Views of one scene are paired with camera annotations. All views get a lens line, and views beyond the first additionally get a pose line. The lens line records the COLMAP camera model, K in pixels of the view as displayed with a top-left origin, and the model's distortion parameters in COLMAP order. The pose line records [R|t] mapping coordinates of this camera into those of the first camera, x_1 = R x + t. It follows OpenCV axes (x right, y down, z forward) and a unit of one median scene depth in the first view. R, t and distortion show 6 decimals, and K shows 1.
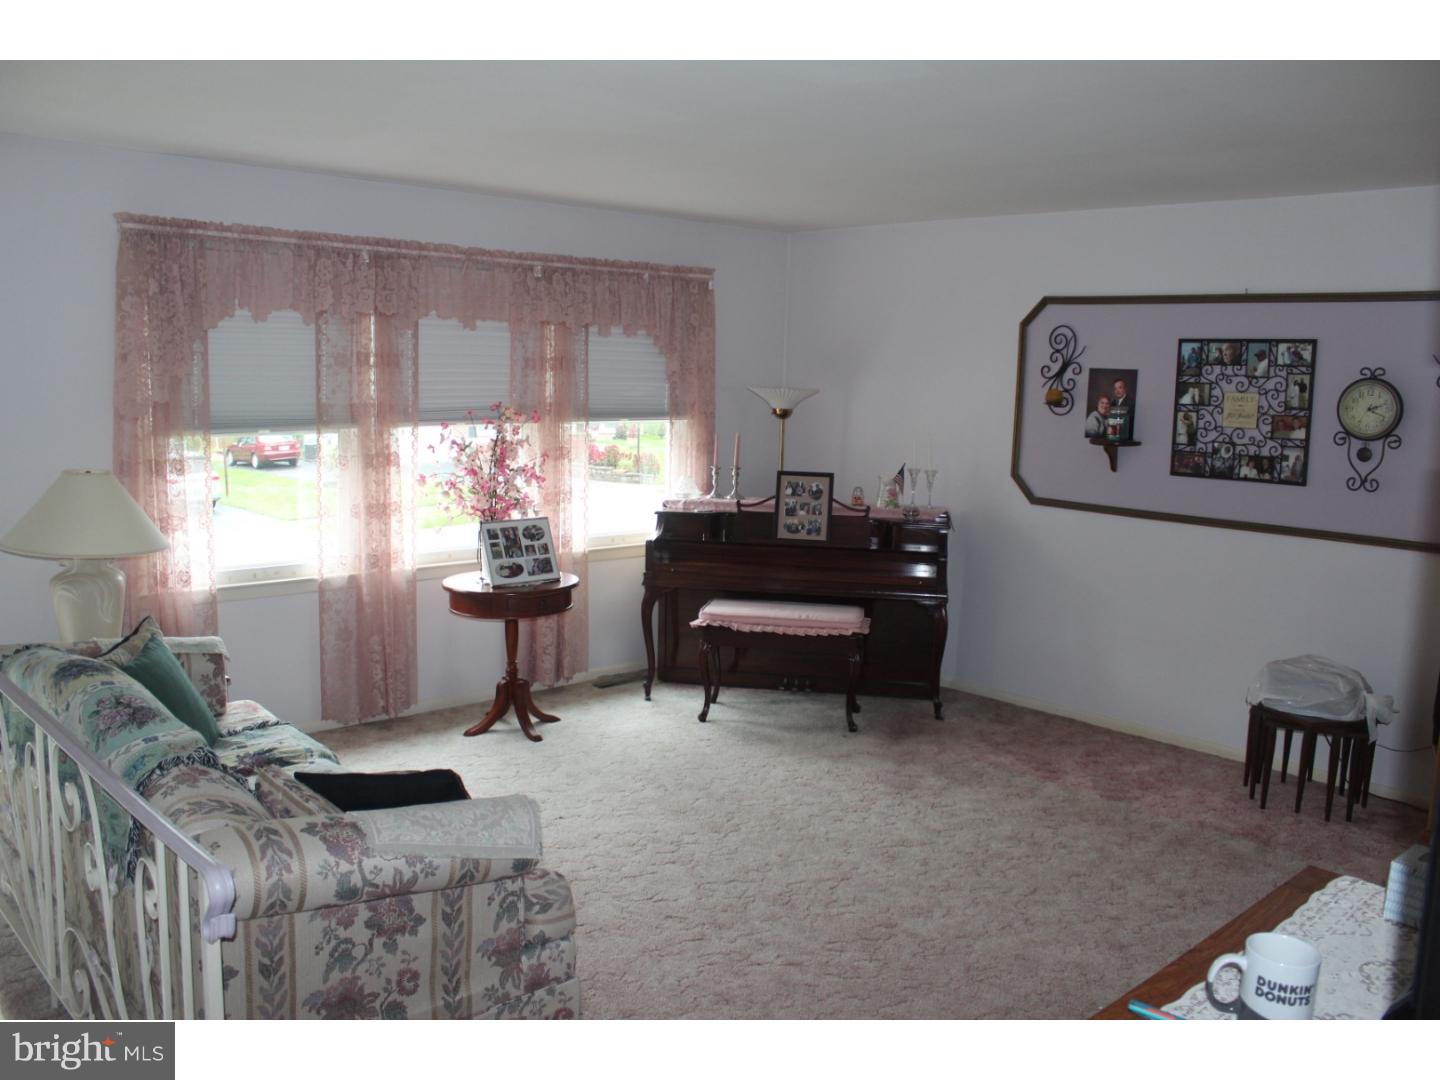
lens RADIAL K [[1208.2, 0, 720.0], [0, 1208.2, 540.0], [0, 0, 1]] dist [-0.175891, 0.178459]
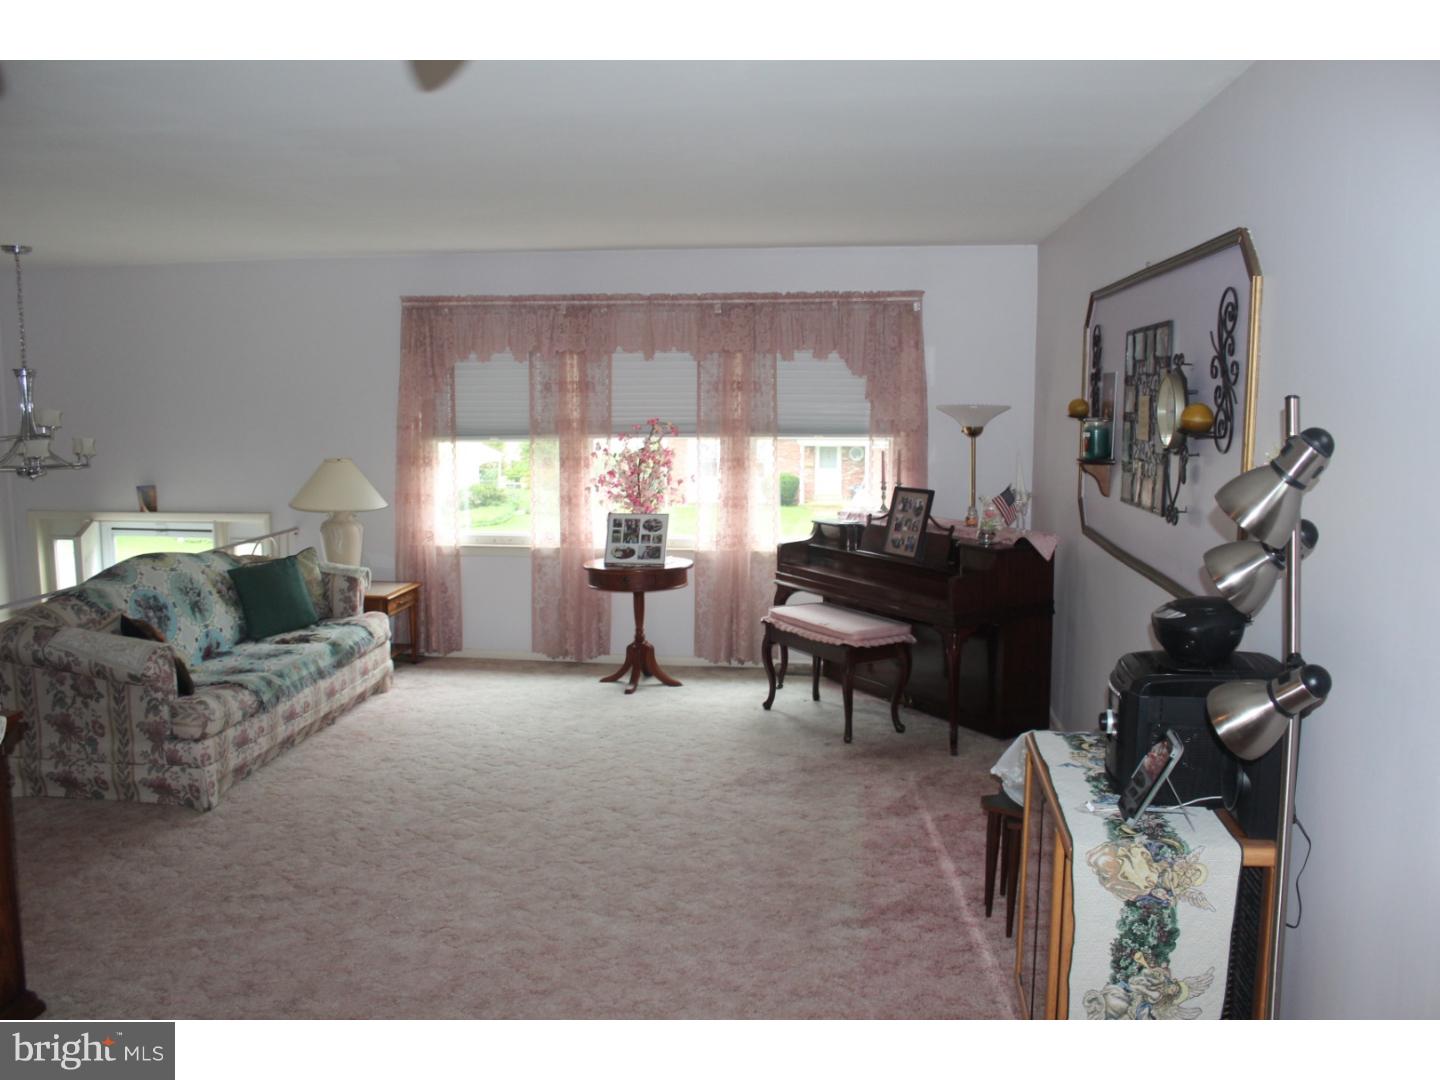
lens RADIAL K [[1208.2, 0, 720.0], [0, 1208.2, 540.0], [0, 0, 1]] dist [-0.175891, 0.178459]
pose [[0.634416, 0.069673, -0.769846, 0.847610], [-0.090878, 0.995746, 0.015227, -0.016194], [0.767631, 0.060302, 0.638048, 0.278712]]
